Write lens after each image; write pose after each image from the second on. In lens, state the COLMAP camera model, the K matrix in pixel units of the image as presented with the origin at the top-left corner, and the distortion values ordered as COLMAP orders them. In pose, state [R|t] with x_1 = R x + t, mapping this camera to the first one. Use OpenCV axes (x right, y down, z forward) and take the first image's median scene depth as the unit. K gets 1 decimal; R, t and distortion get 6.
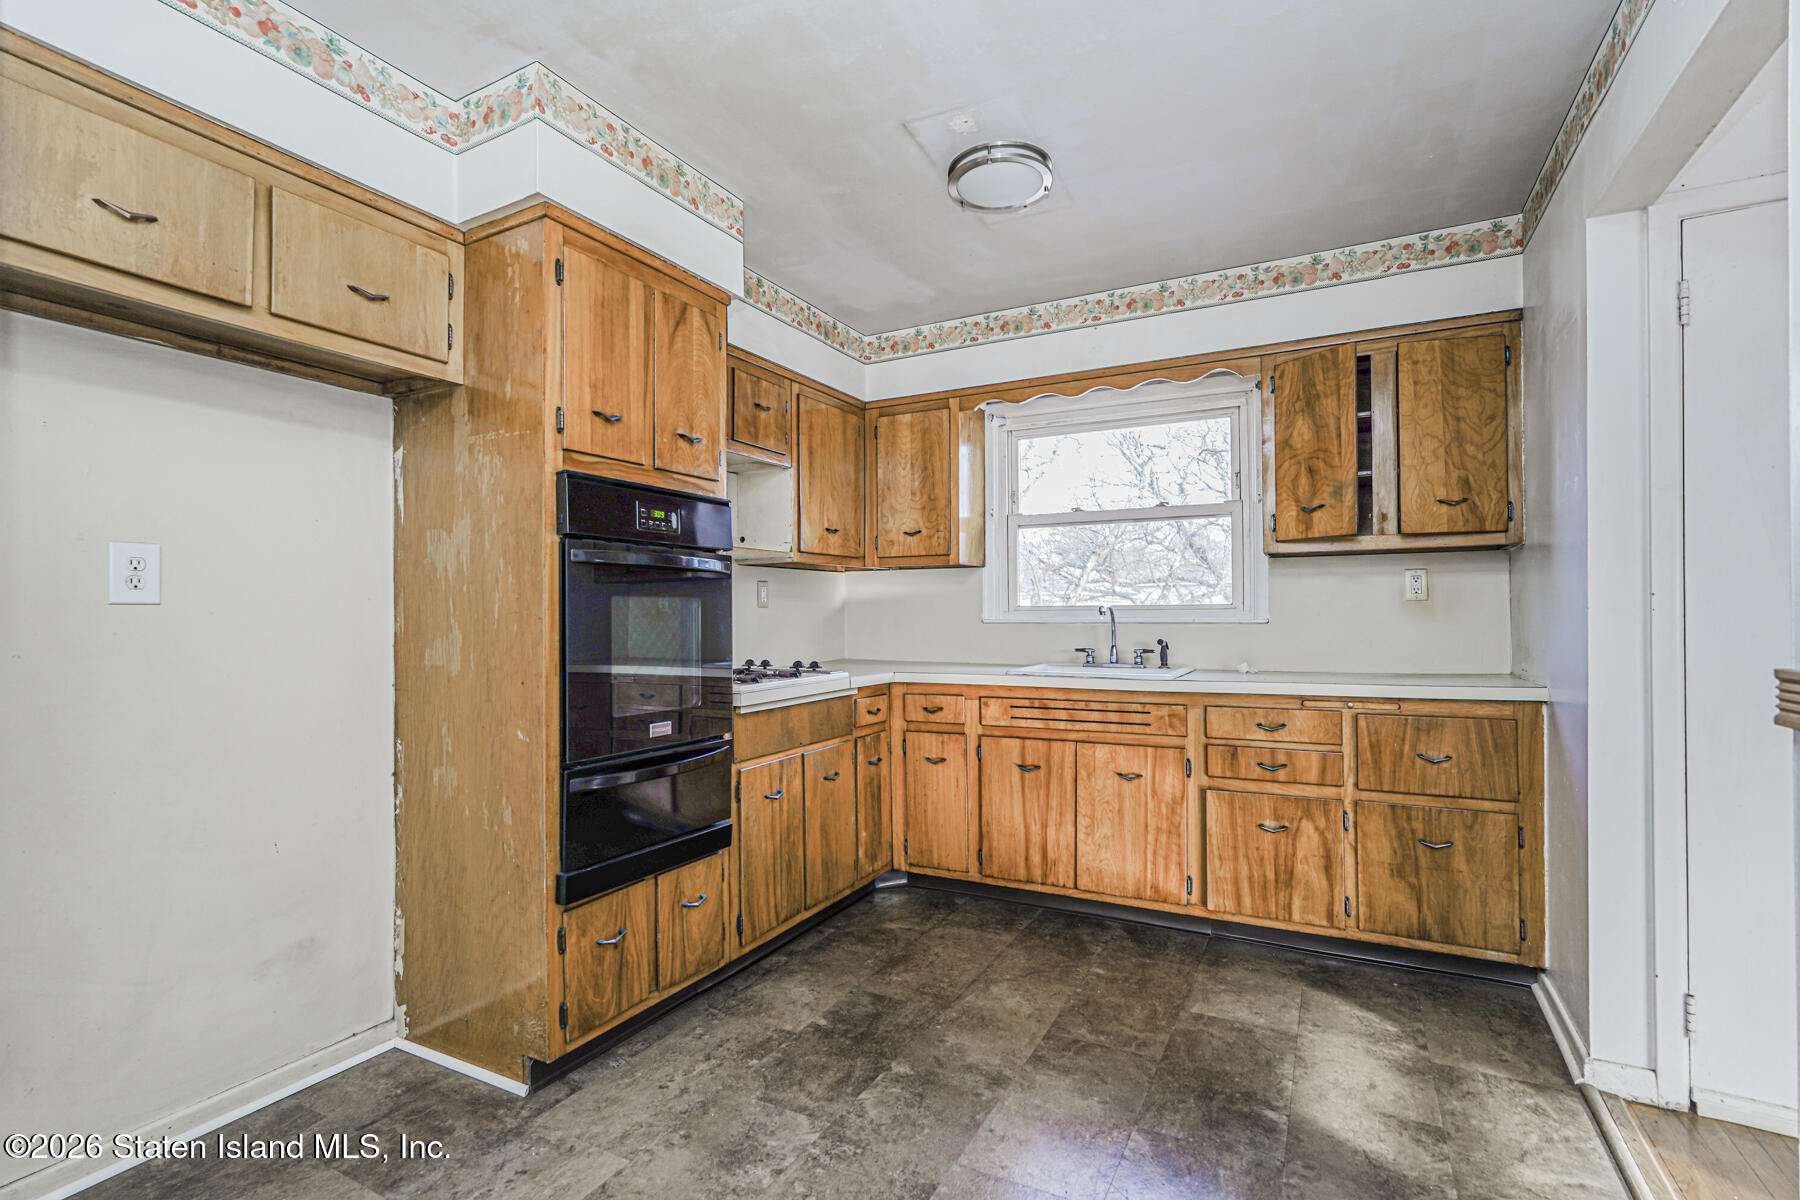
lens RADIAL K [[837.6, 0, 902.1], [0, 837.6, 605.9], [0, 0, 1]] dist [-0.009673, 0.006307]
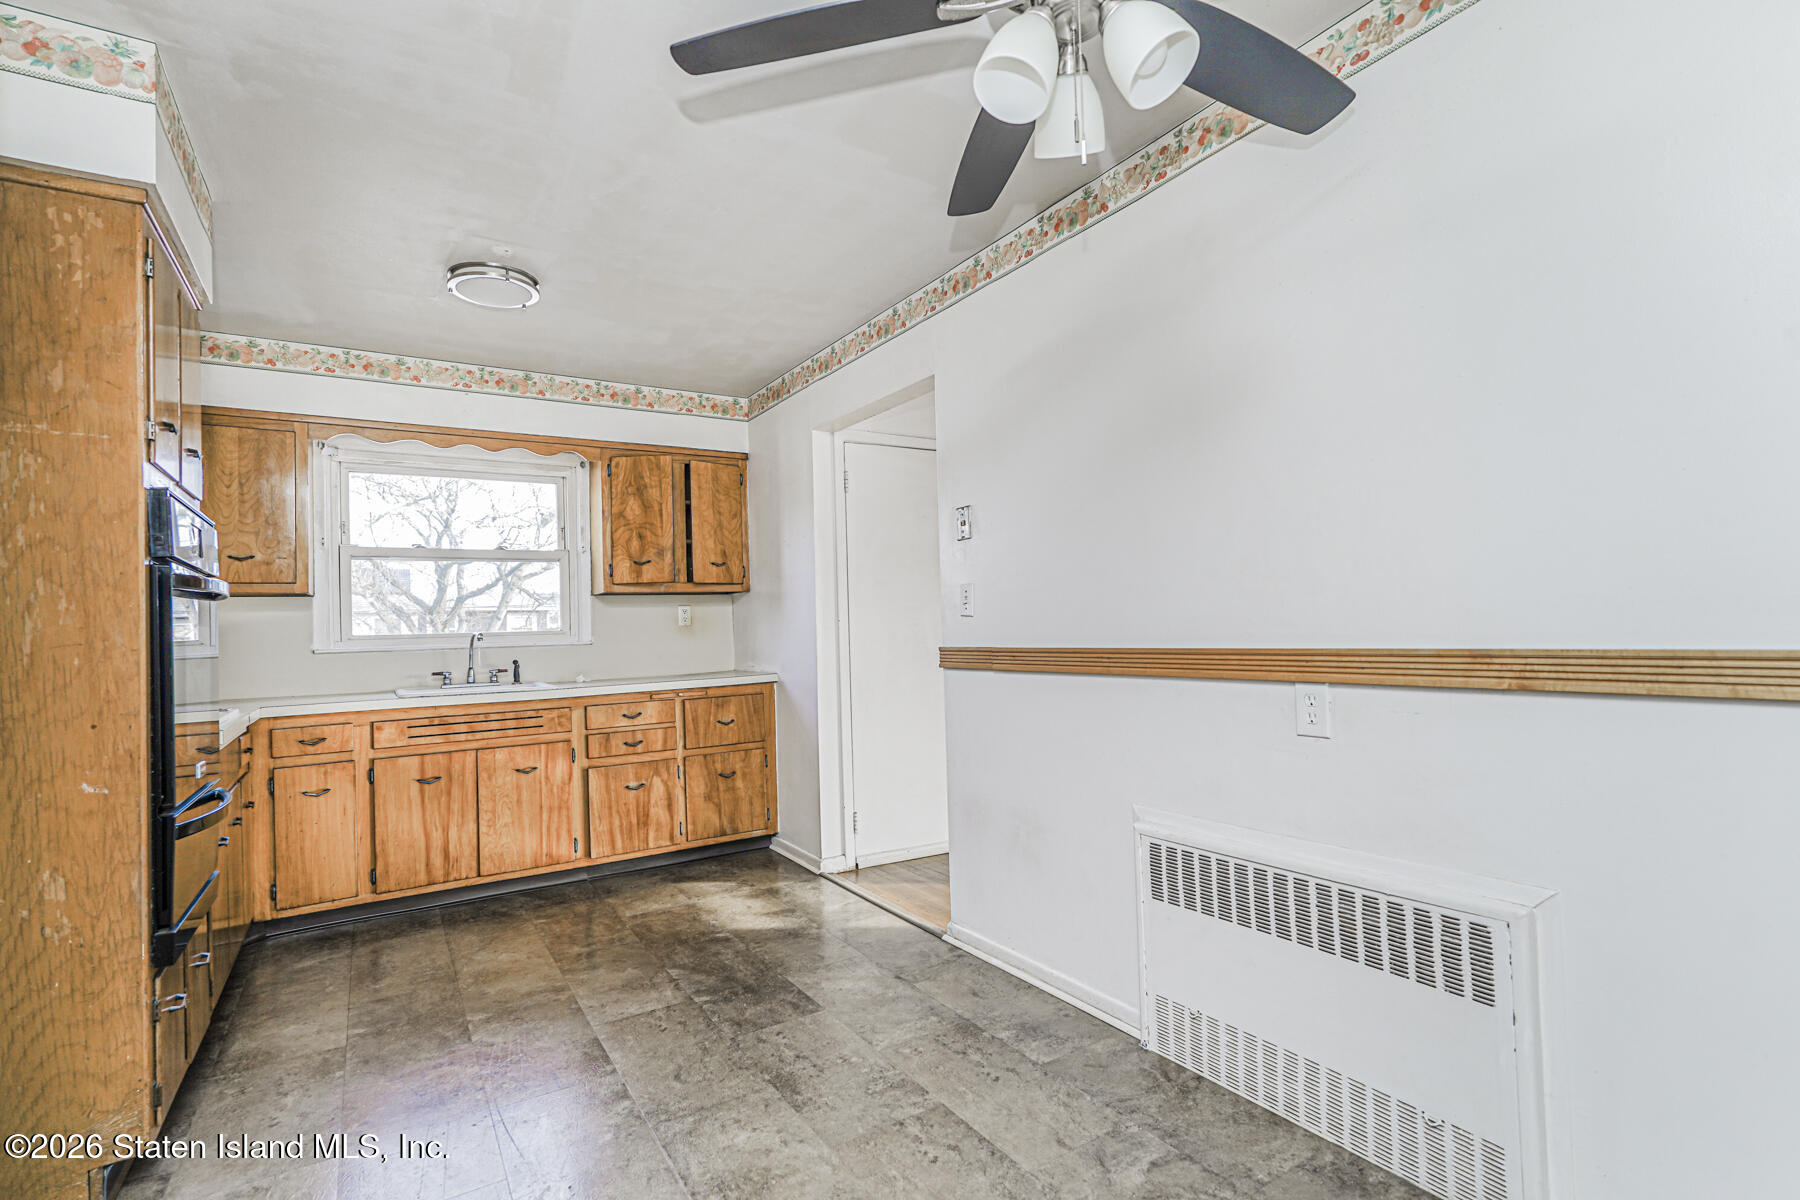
lens RADIAL K [[837.6, 0, 898.0], [0, 837.6, 602.3], [0, 0, 1]] dist [-0.009673, 0.006307]
pose [[0.500422, 0.016909, 0.865616, -0.557916], [0.018941, 0.999356, -0.030472, 0.004331], [-0.865574, 0.031645, 0.499780, -0.104715]]
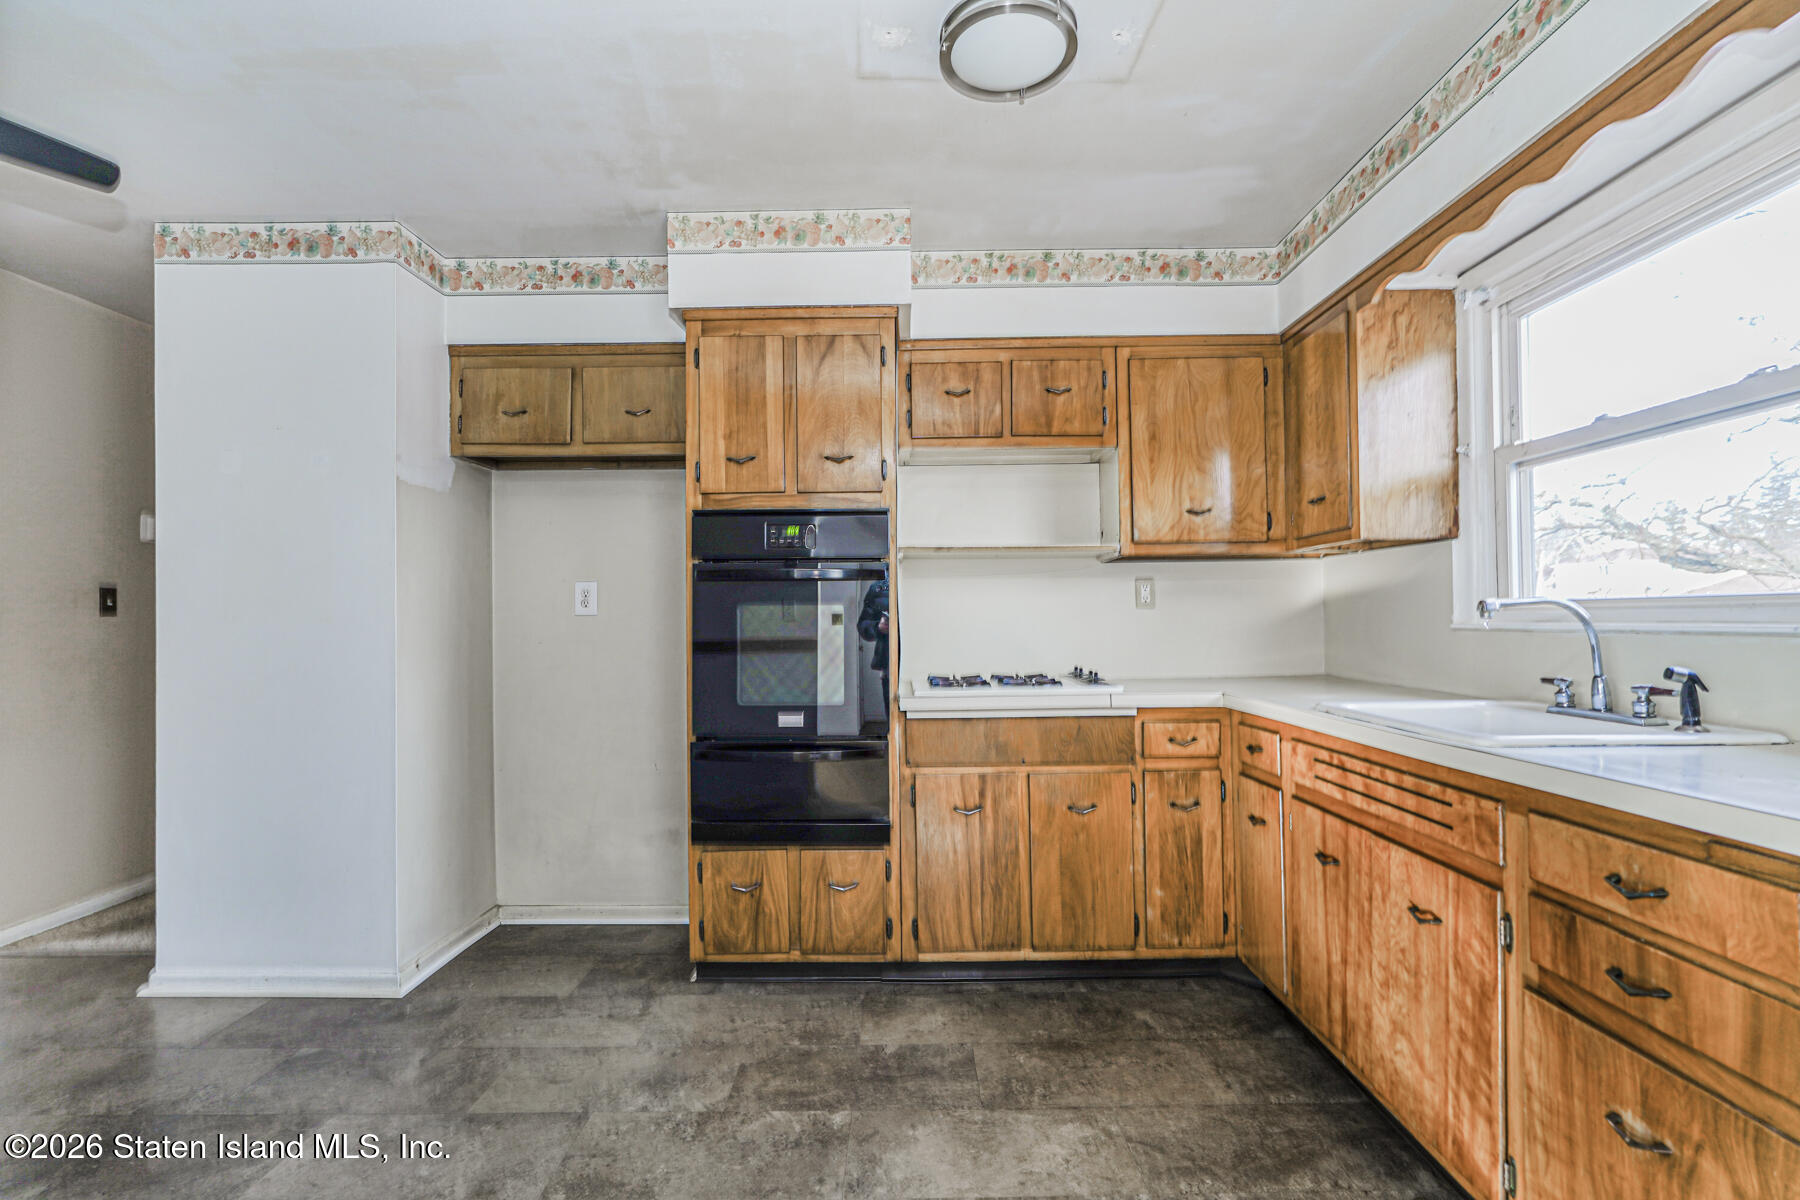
lens RADIAL K [[837.6, 0, 907.4], [0, 837.6, 602.9], [0, 0, 1]] dist [-0.009673, 0.006307]
pose [[0.463183, -0.017519, -0.886089, 0.634189], [0.017207, 0.999794, -0.010772, 0.001756], [0.886096, -0.010257, 0.463389, 0.484011]]
